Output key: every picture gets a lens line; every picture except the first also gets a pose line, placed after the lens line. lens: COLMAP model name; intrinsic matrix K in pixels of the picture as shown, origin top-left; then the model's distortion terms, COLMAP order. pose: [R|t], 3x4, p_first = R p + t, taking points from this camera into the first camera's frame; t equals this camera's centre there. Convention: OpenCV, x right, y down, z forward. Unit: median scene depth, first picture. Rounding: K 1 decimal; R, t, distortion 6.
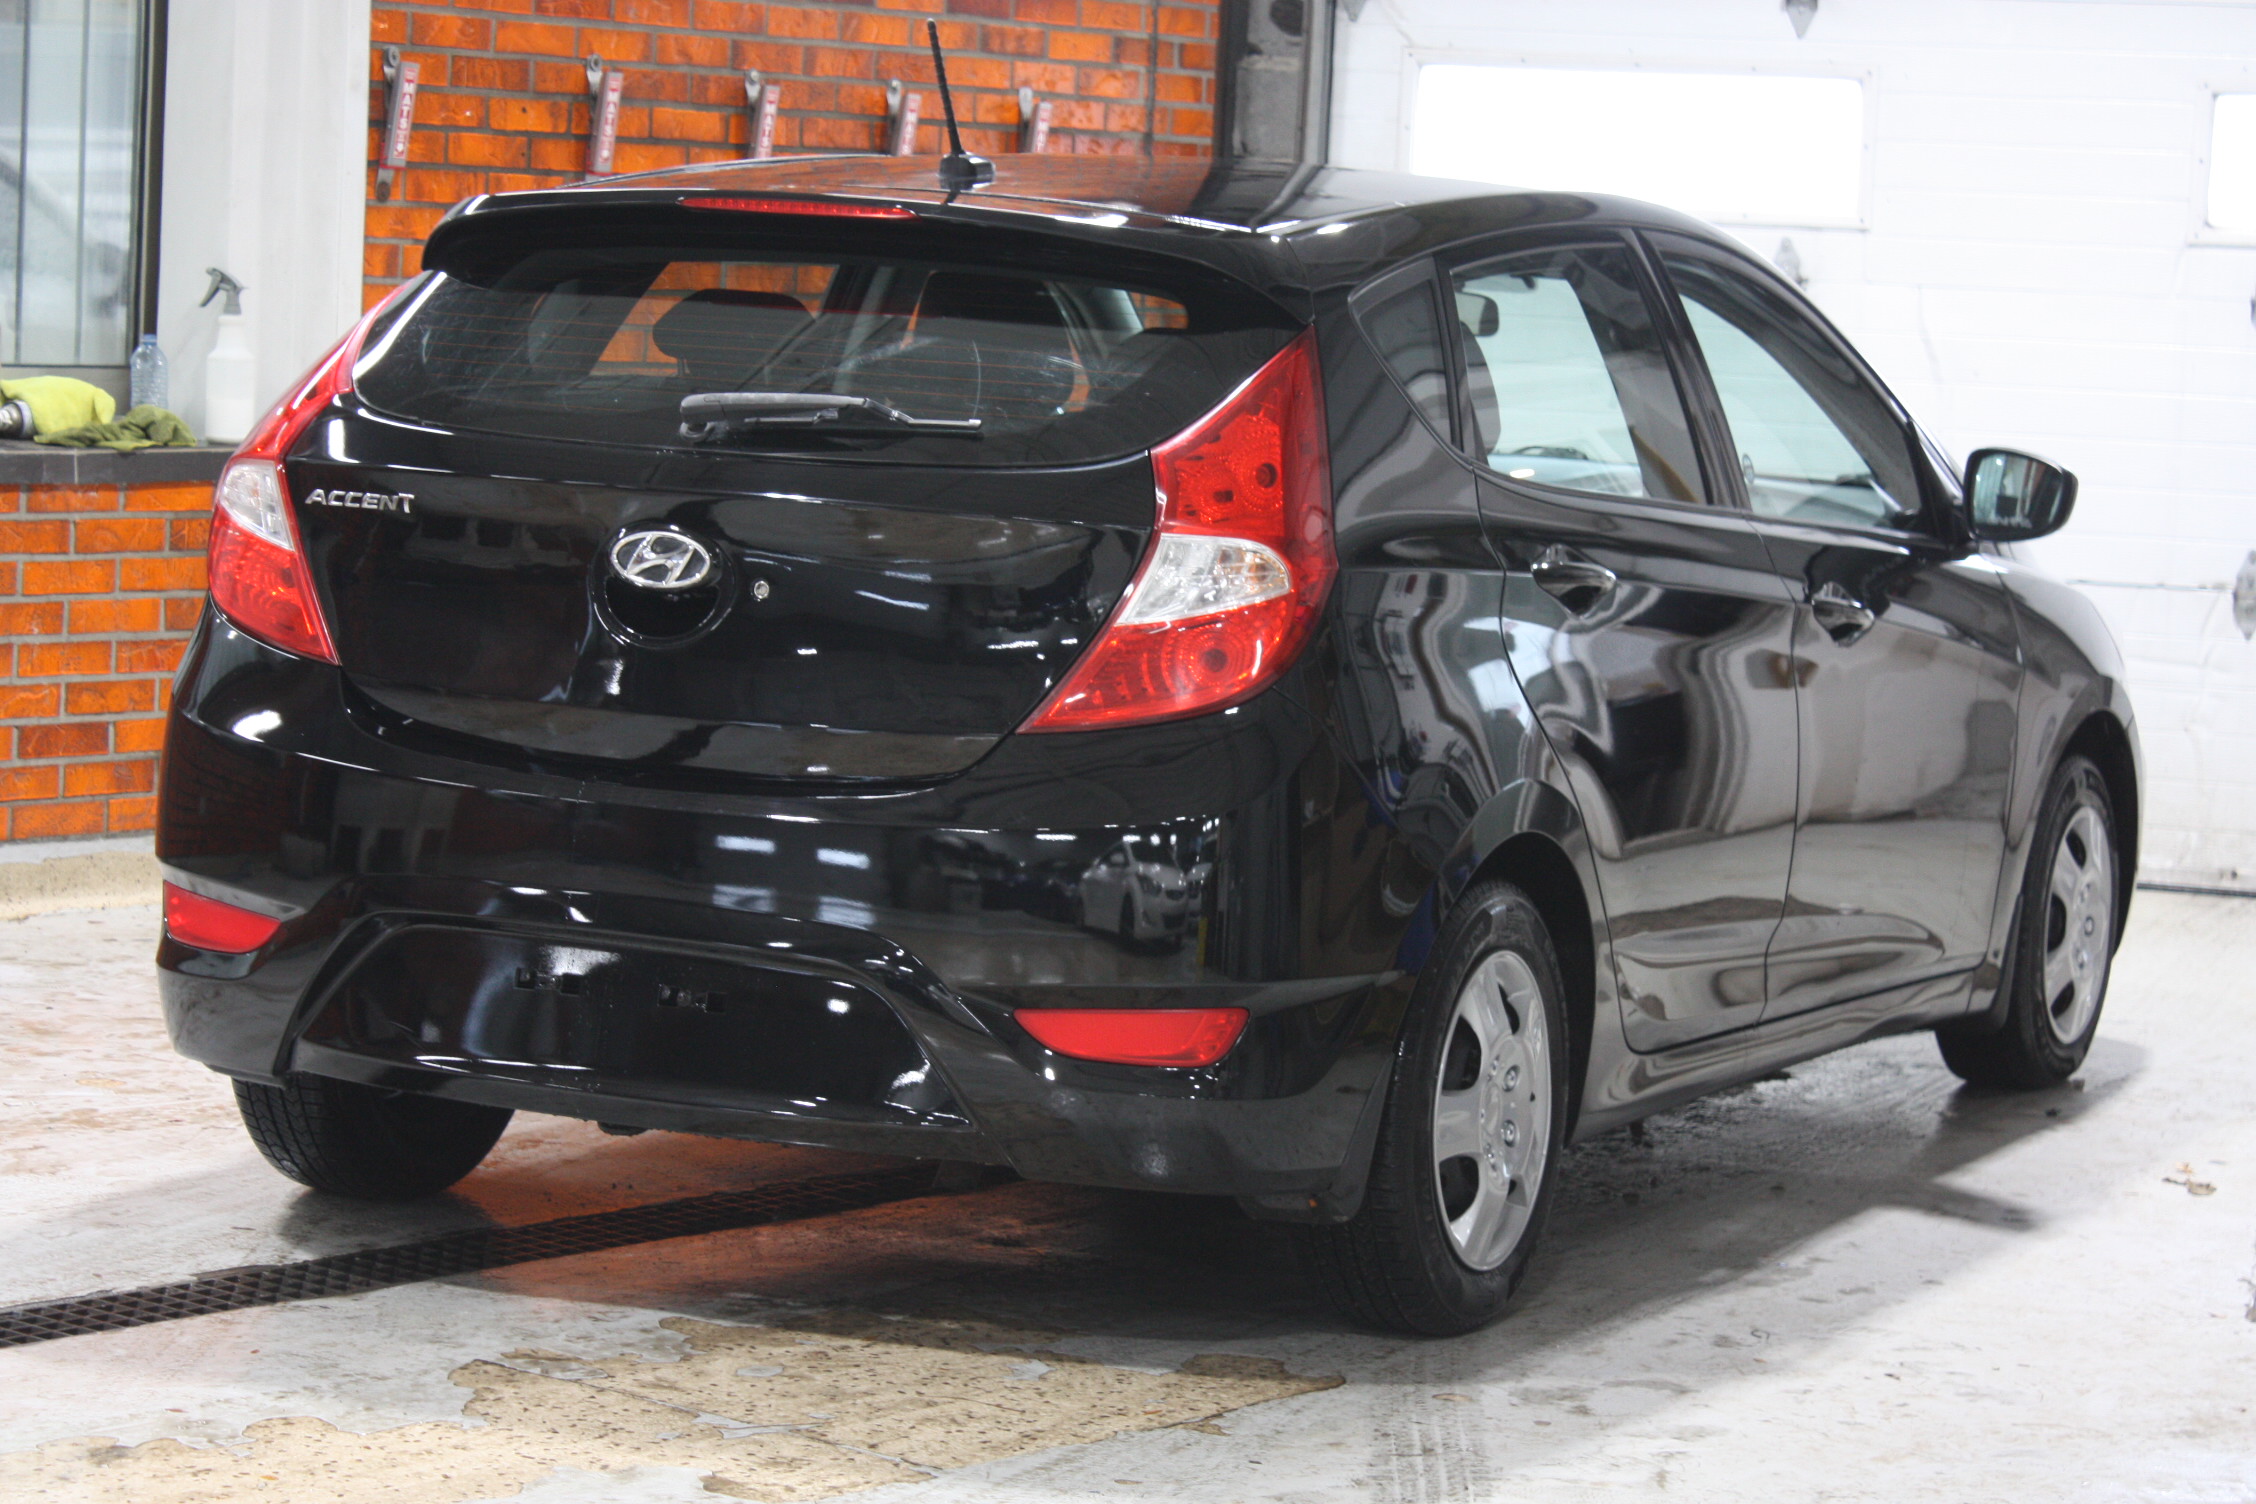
lens RADIAL K [[5720.9, 0, 1127.8], [0, 5720.9, 741.6], [0, 0, 1]] dist [0.087956, 0.000000]
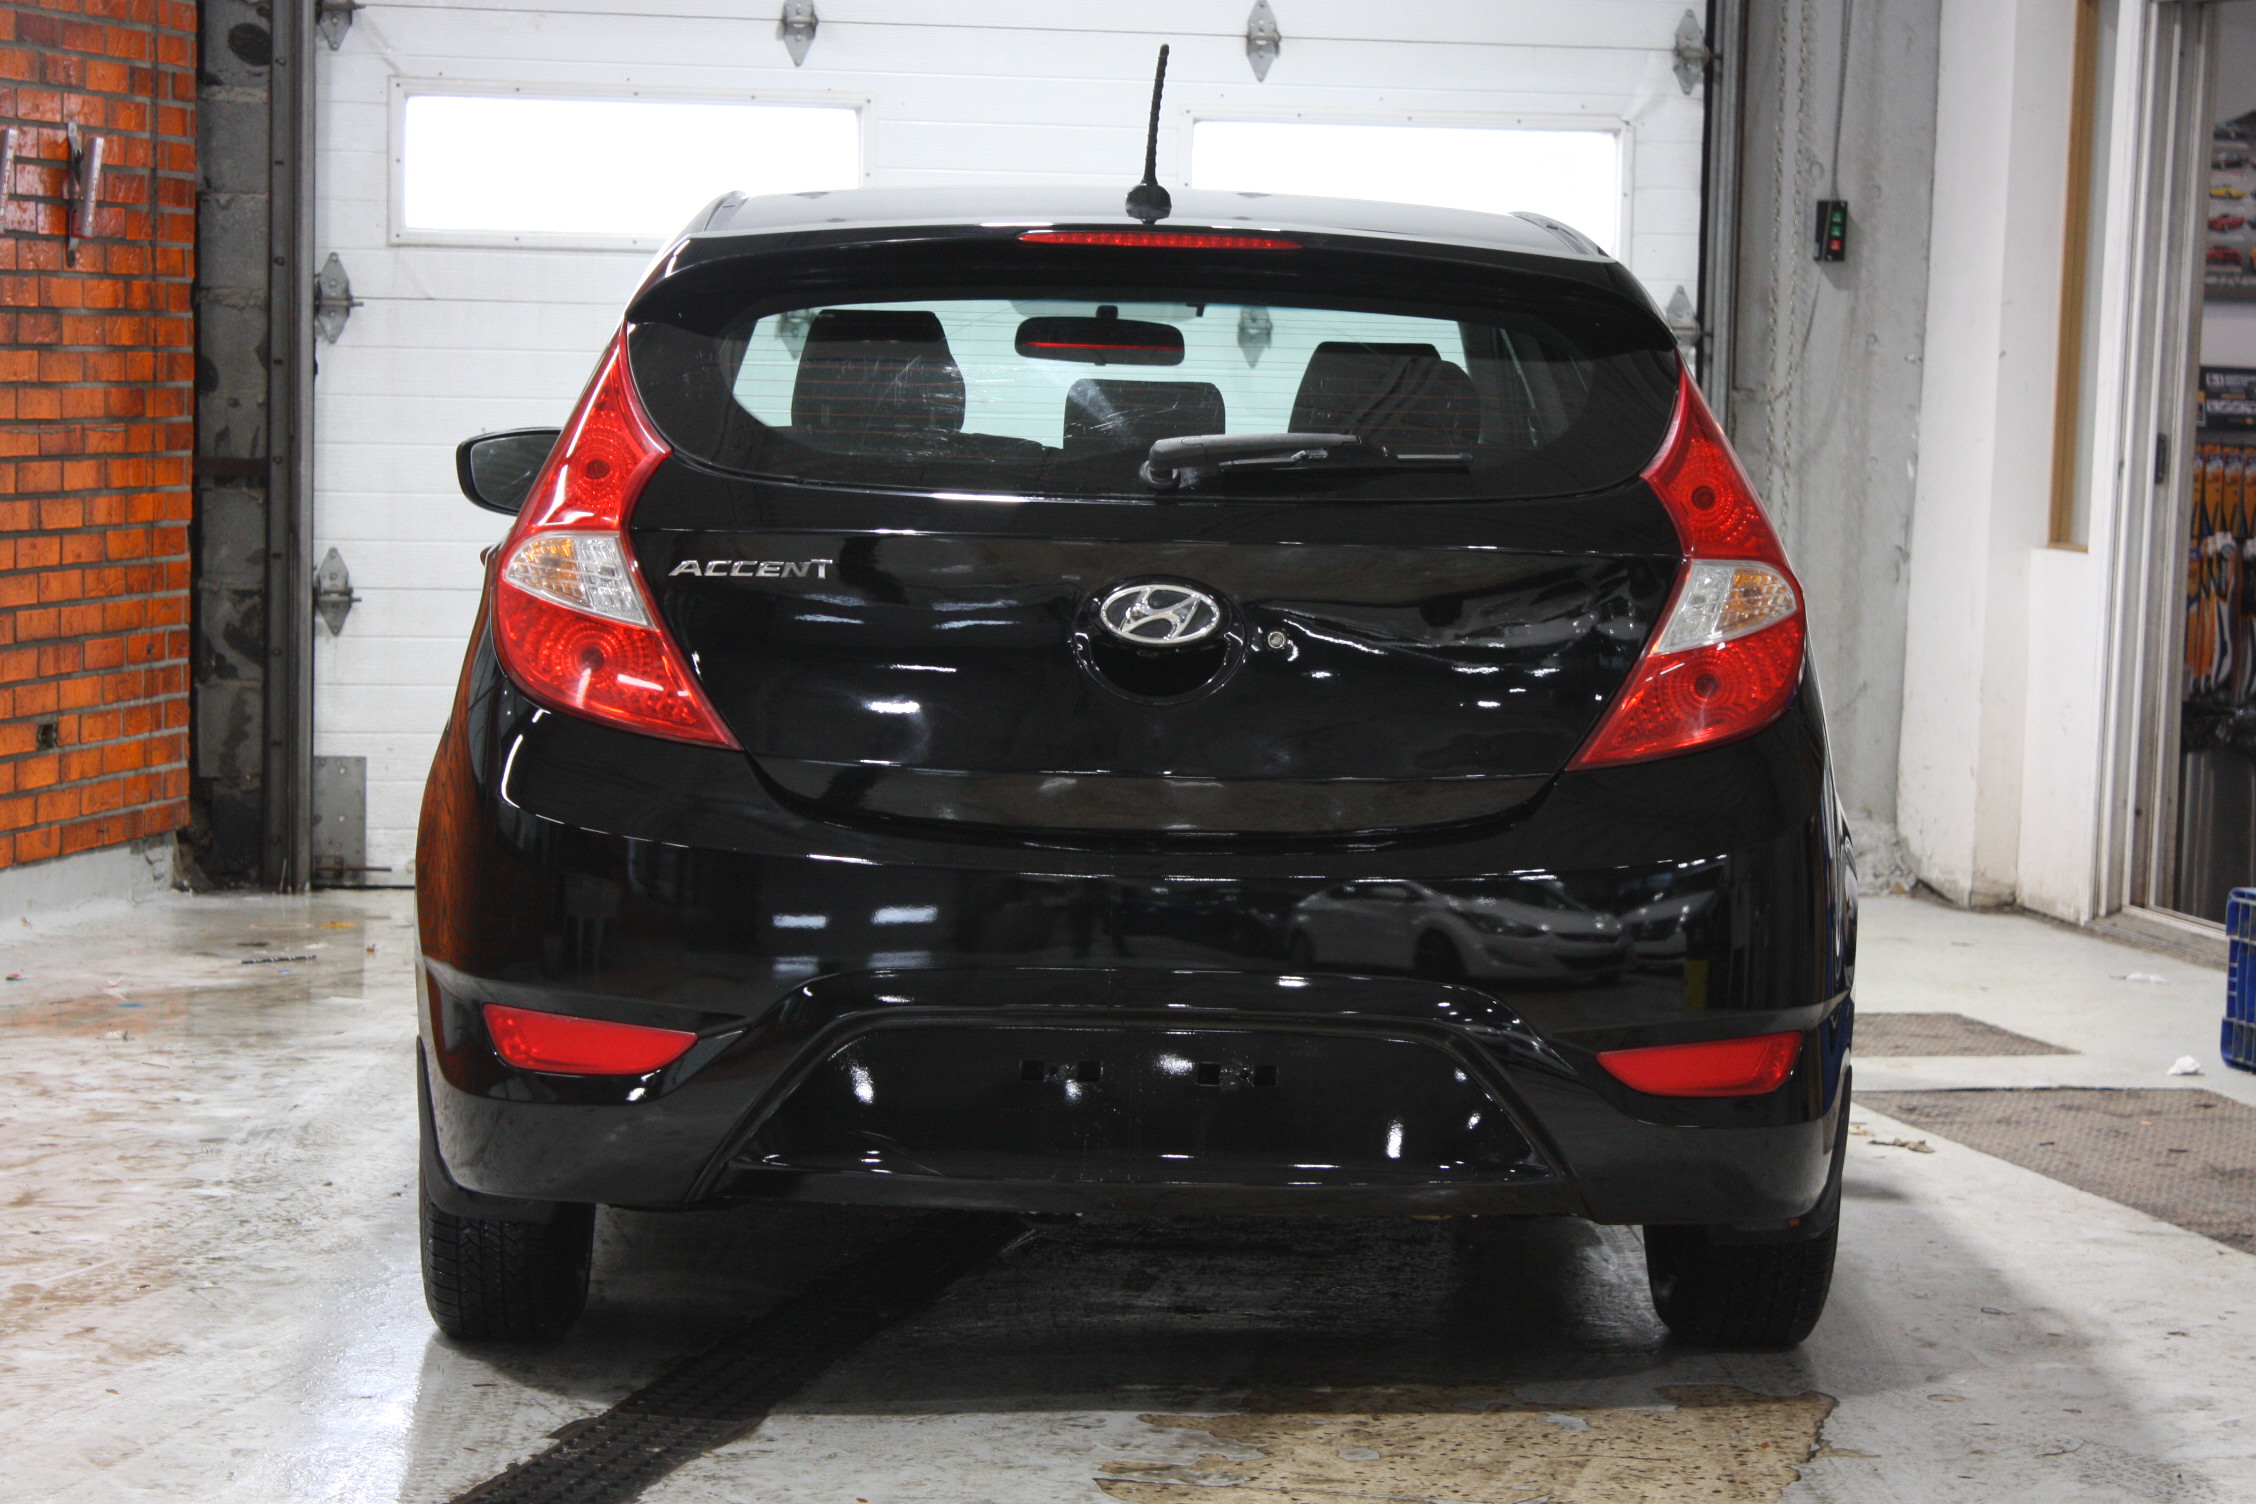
lens RADIAL K [[5720.9, 0, 1133.4], [0, 5720.9, 751.5], [0, 0, 1]] dist [0.087956, 0.000000]
pose [[0.881211, -0.060729, 0.468806, -0.310864], [0.062657, 0.997969, 0.011501, -0.011885], [-0.468552, 0.019239, 0.883226, 0.096574]]
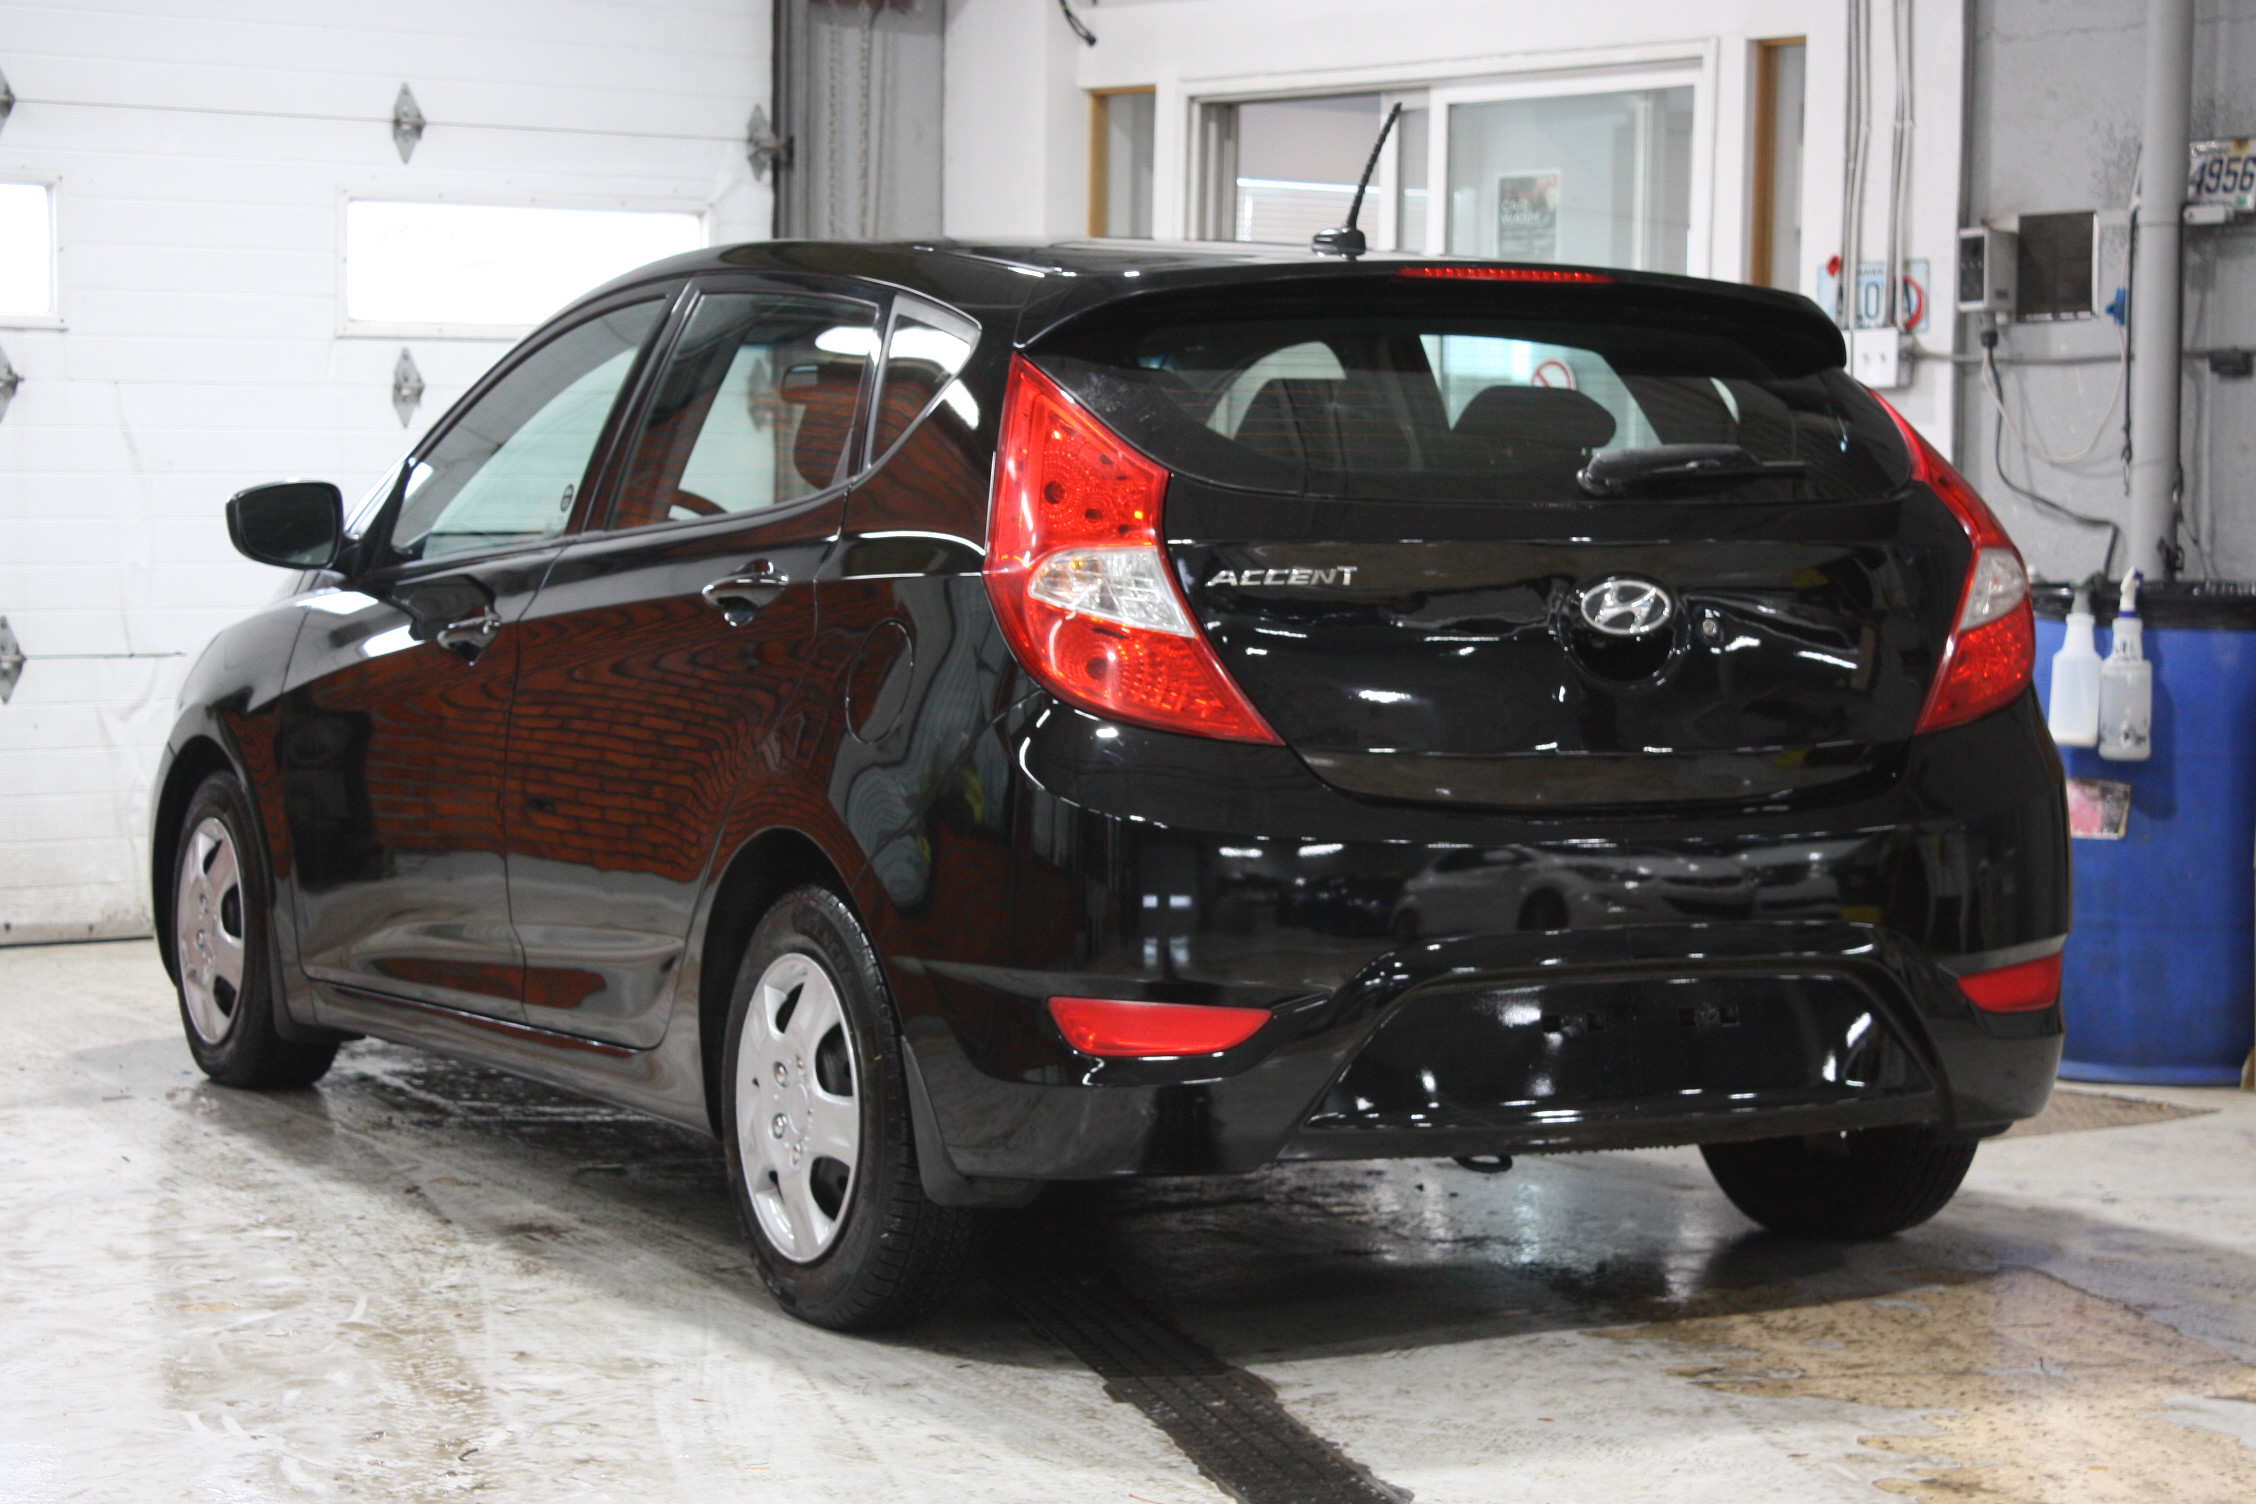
lens RADIAL K [[5226.1, 0, 1126.0], [0, 5226.1, 765.8], [0, 0, 1]] dist [0.101169, 0.000000]
pose [[0.599975, -0.086738, 0.795303, -0.531787], [0.096331, 0.994705, 0.035813, -0.027086], [-0.794198, 0.055125, 0.605154, 0.286346]]
